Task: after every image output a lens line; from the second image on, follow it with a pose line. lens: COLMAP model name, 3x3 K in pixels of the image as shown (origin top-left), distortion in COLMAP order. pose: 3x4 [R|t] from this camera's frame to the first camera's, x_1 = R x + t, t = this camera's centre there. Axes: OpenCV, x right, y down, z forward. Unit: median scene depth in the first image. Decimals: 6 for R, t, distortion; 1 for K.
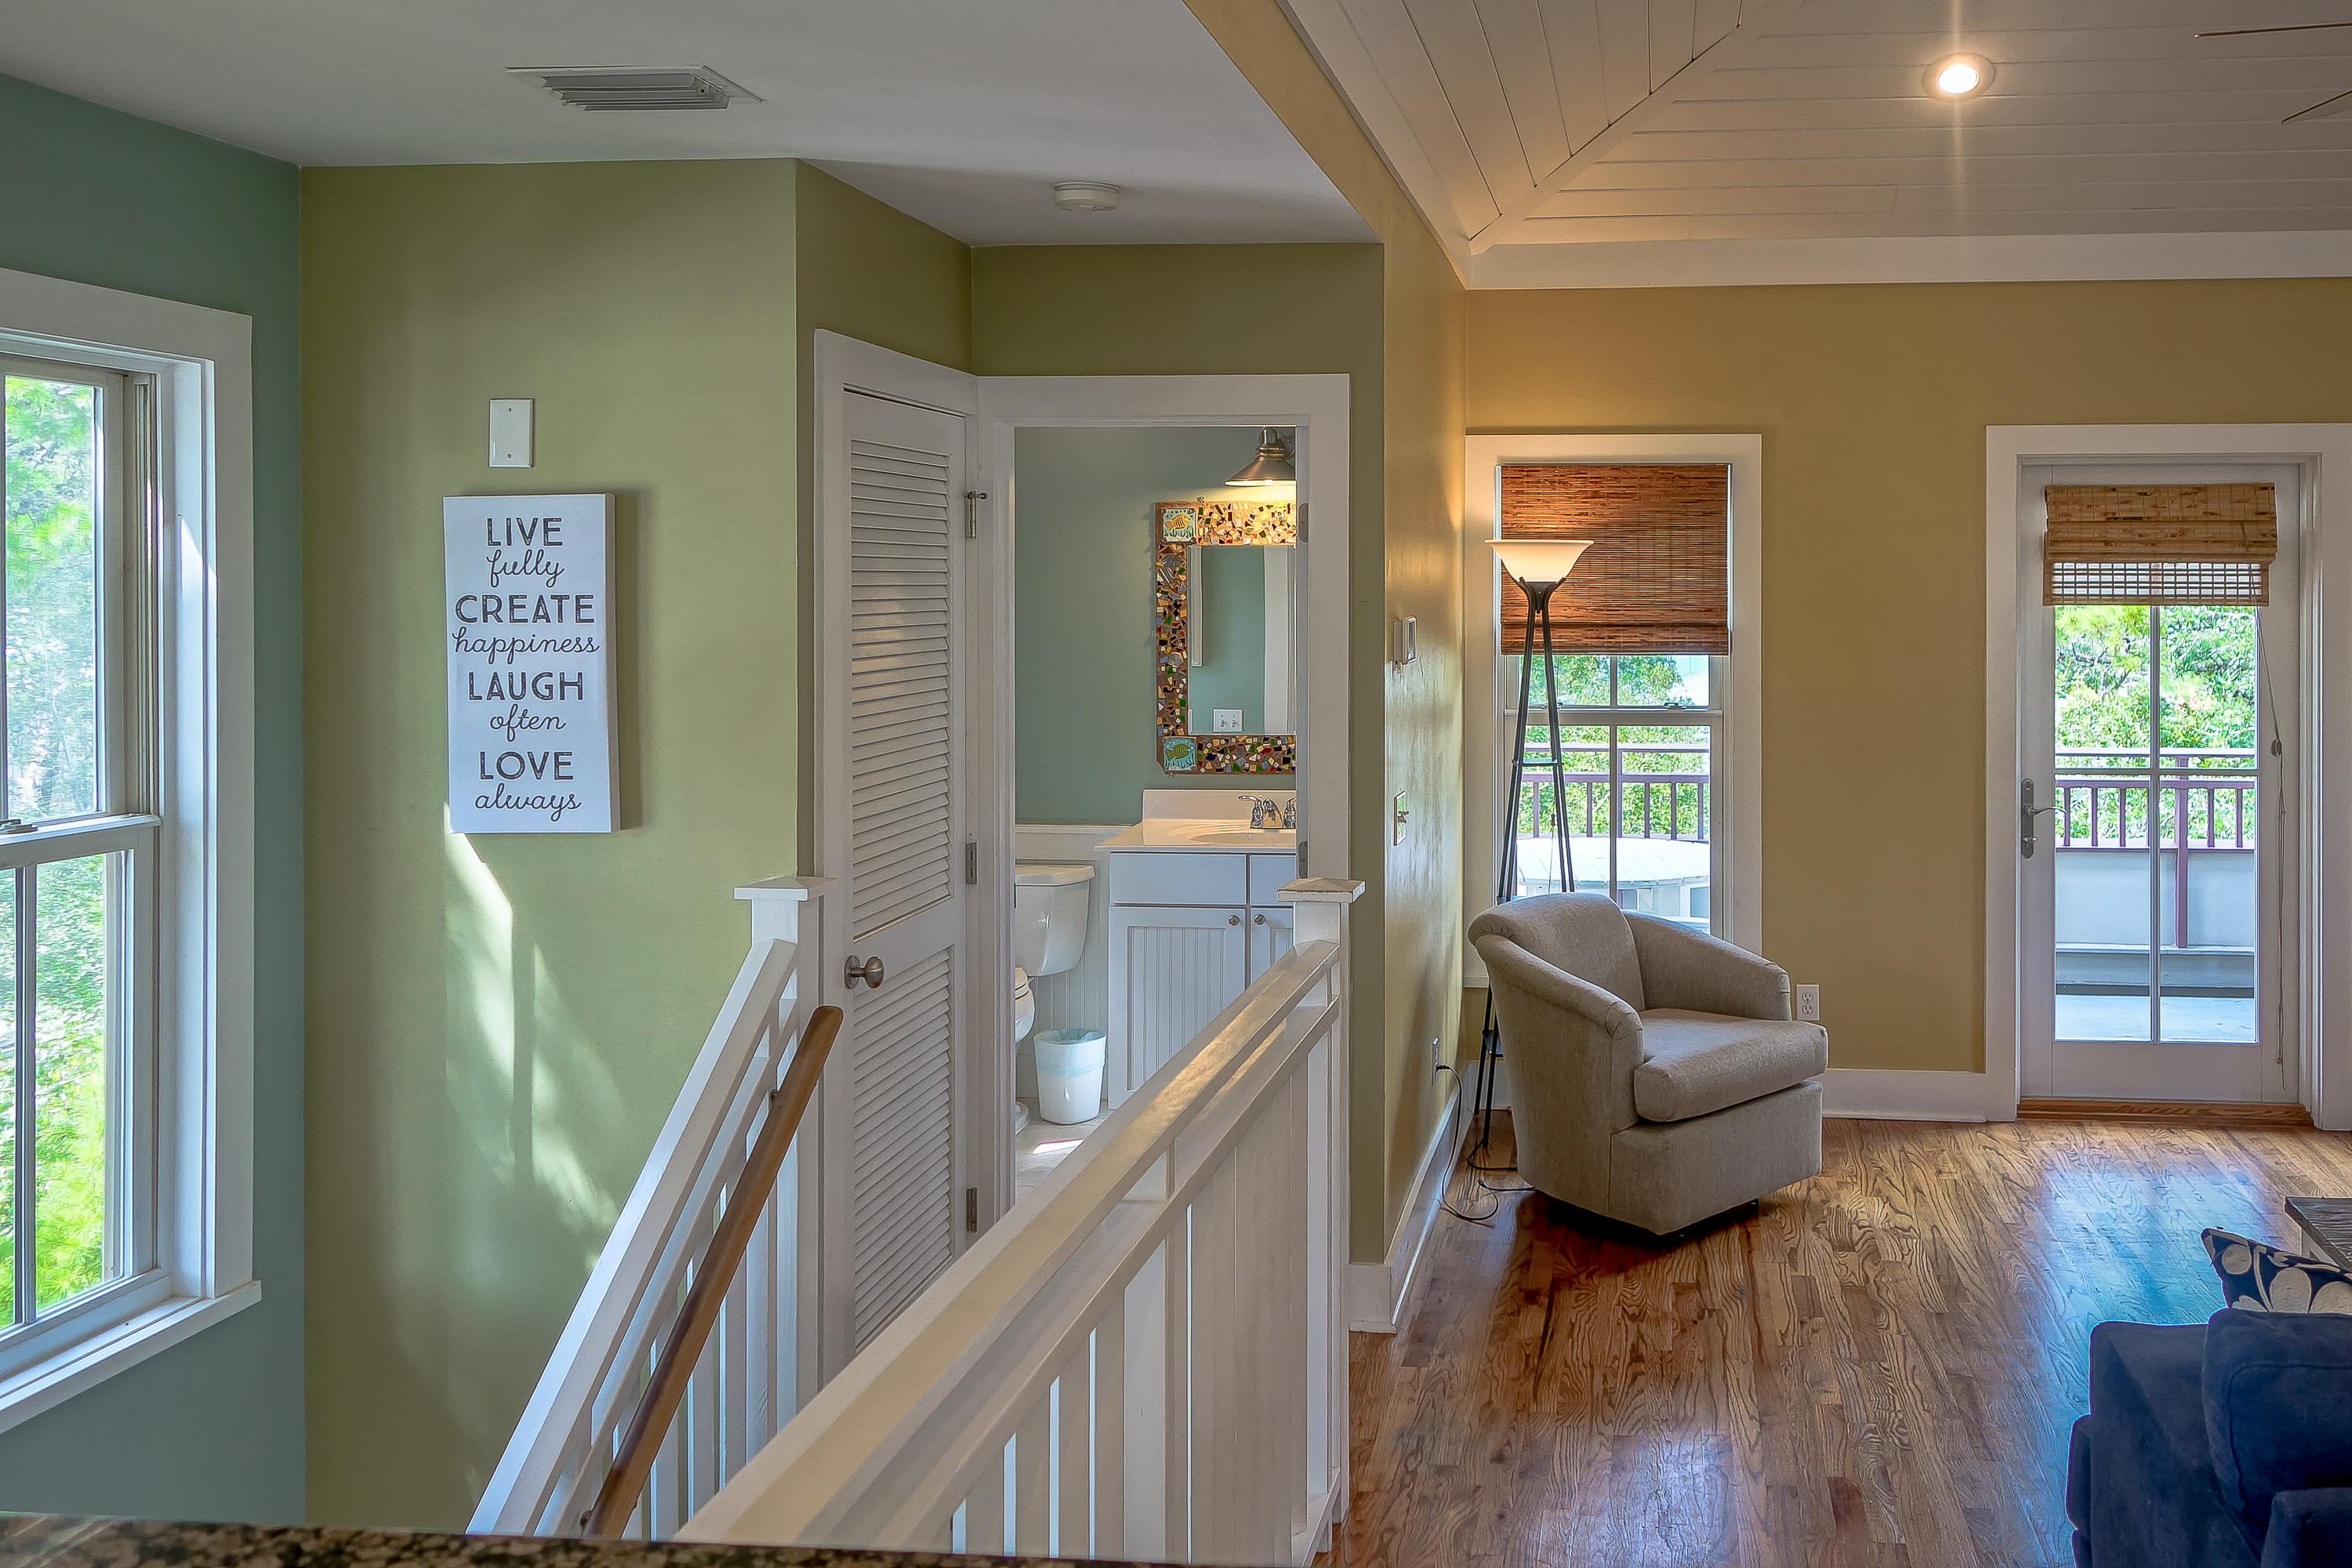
lens RADIAL K [[2007.4, 0, 1479.3], [0, 2007.4, 599.7], [0, 0, 1]] dist [0.004778, -0.013402]
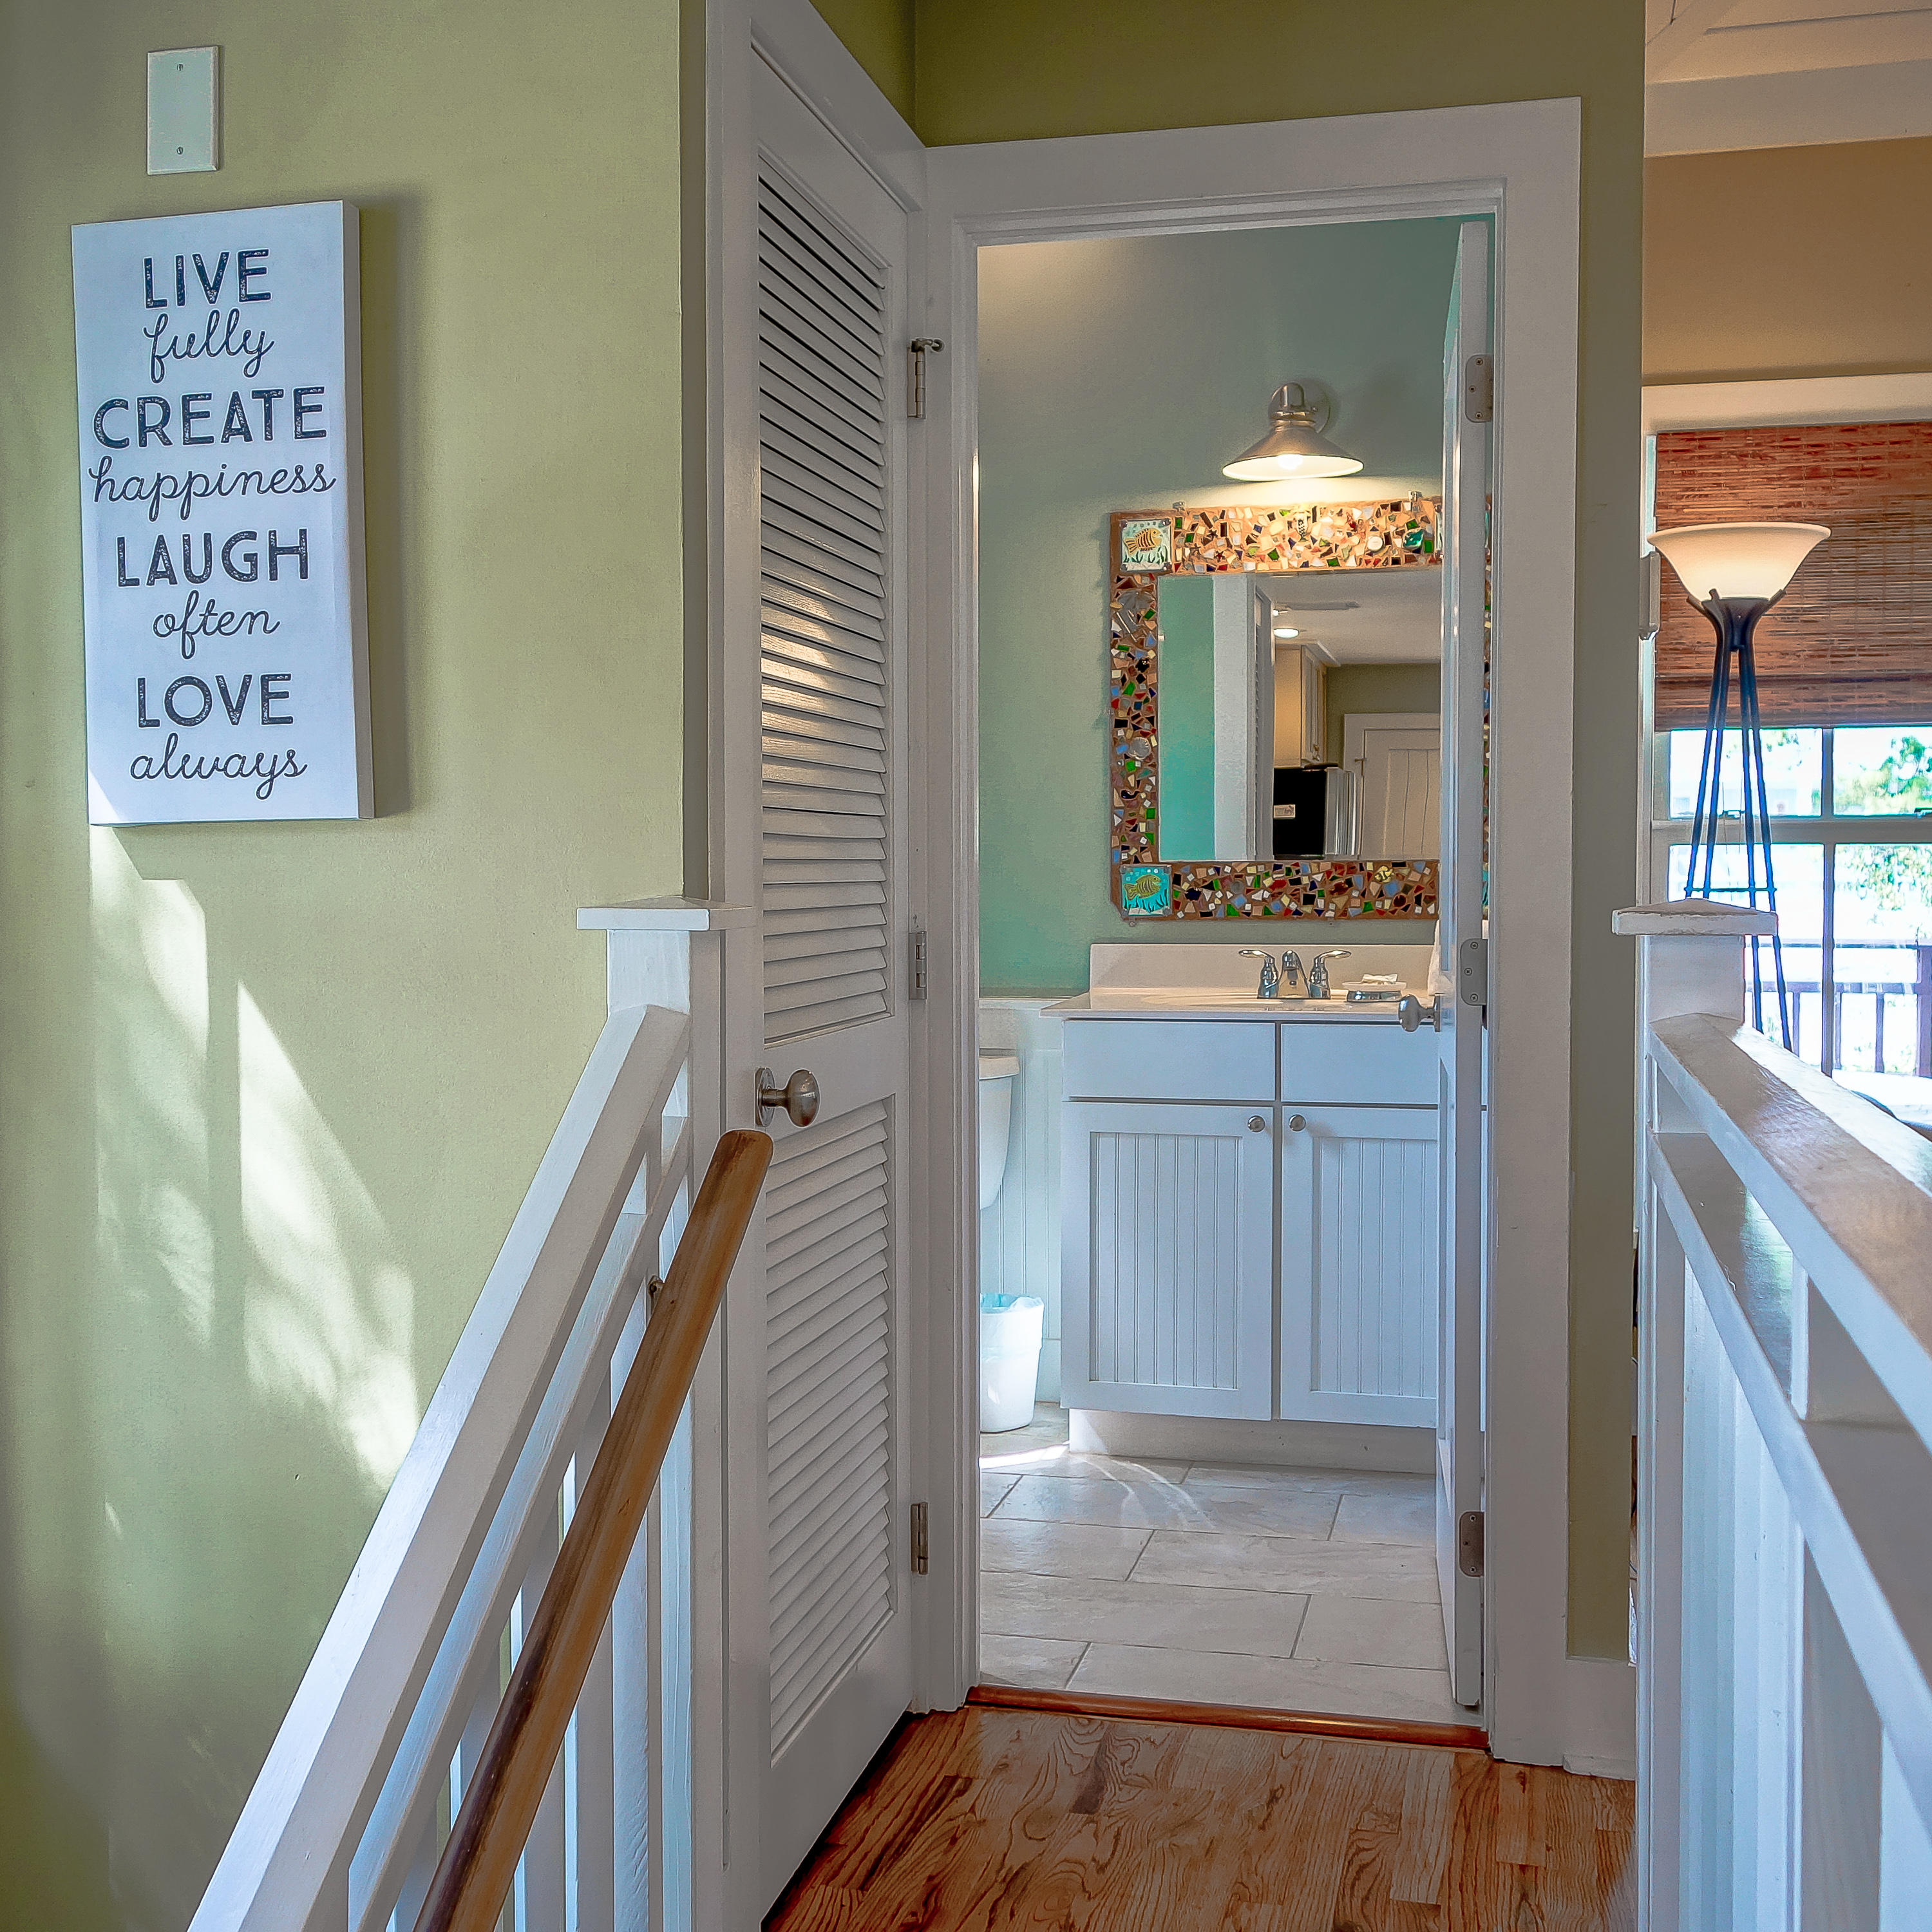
lens RADIAL K [[2381.9, 0, 909.7], [0, 2381.9, 949.7], [0, 0, 1]] dist [0.000251, 0.000000]
pose [[0.985778, 0.004248, -0.168002, -0.099218], [0.001049, 0.999506, 0.031426, 0.076213], [0.168052, -0.031156, 0.985286, 0.217671]]
